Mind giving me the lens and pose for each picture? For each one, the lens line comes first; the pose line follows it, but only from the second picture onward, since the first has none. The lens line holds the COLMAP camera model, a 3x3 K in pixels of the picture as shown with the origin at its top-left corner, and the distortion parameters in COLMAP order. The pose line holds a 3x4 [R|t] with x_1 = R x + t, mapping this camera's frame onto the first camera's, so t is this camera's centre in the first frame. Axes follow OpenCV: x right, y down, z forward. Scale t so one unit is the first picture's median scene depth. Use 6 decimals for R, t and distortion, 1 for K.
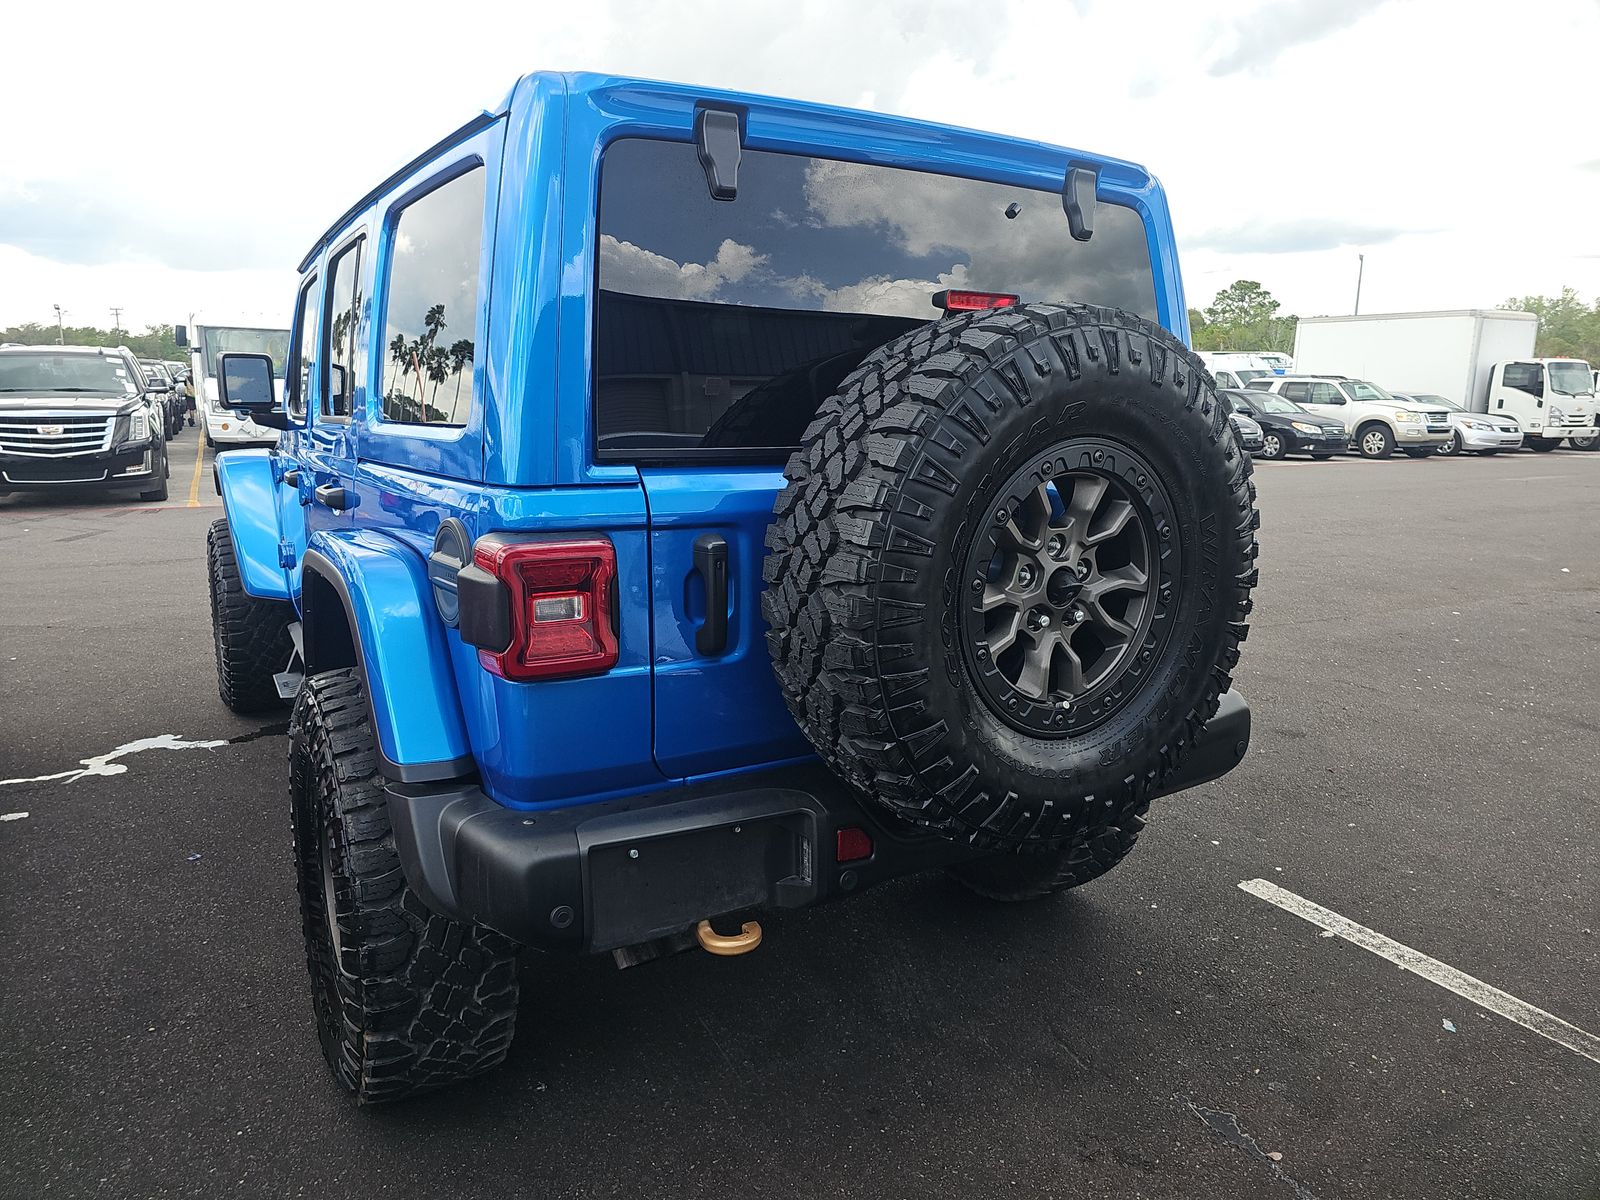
lens RADIAL K [[1074.5, 0, 796.4], [0, 1074.5, 597.4], [0, 0, 1]] dist [0.046511, -0.039737]
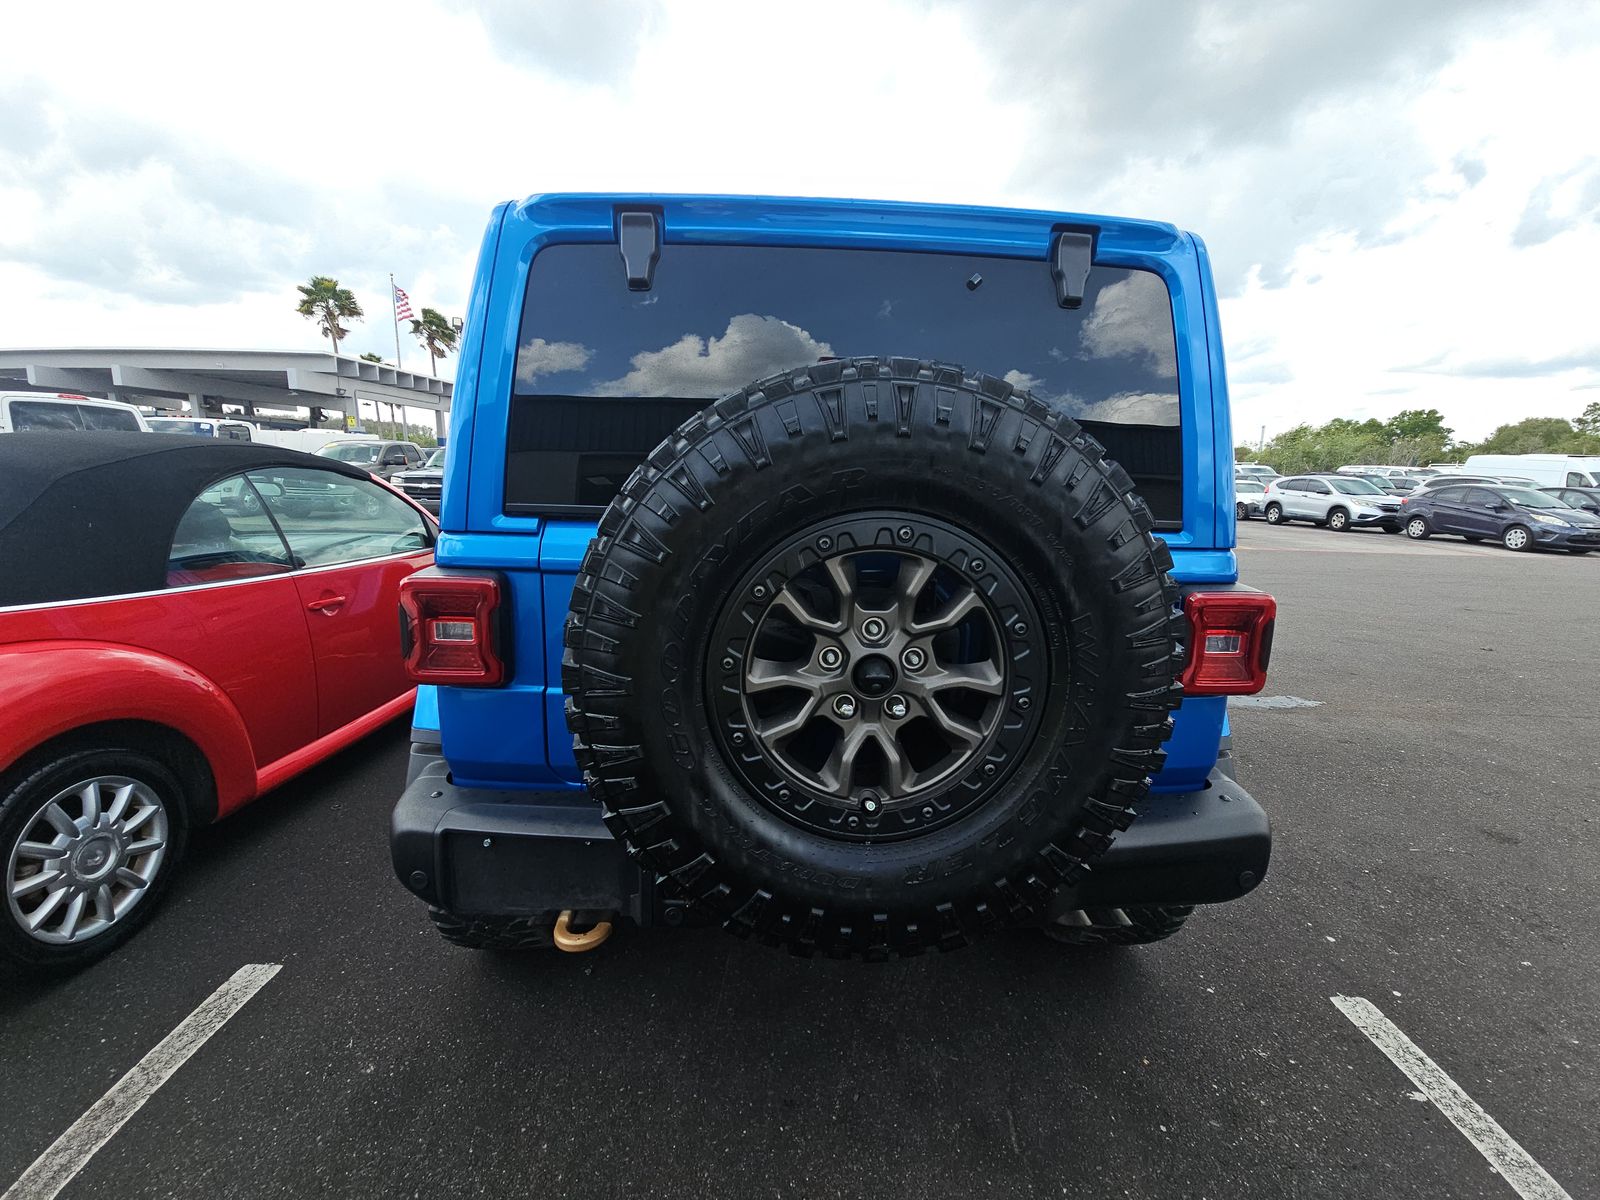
lens RADIAL K [[647.5, 0, 797.9], [0, 647.5, 594.4], [0, 0, 1]] dist [0.016022, -0.001051]
pose [[0.878548, 0.102227, -0.466586, 0.429201], [-0.110135, 0.993862, 0.010374, -0.074598], [0.464783, 0.042273, 0.884415, 0.480830]]
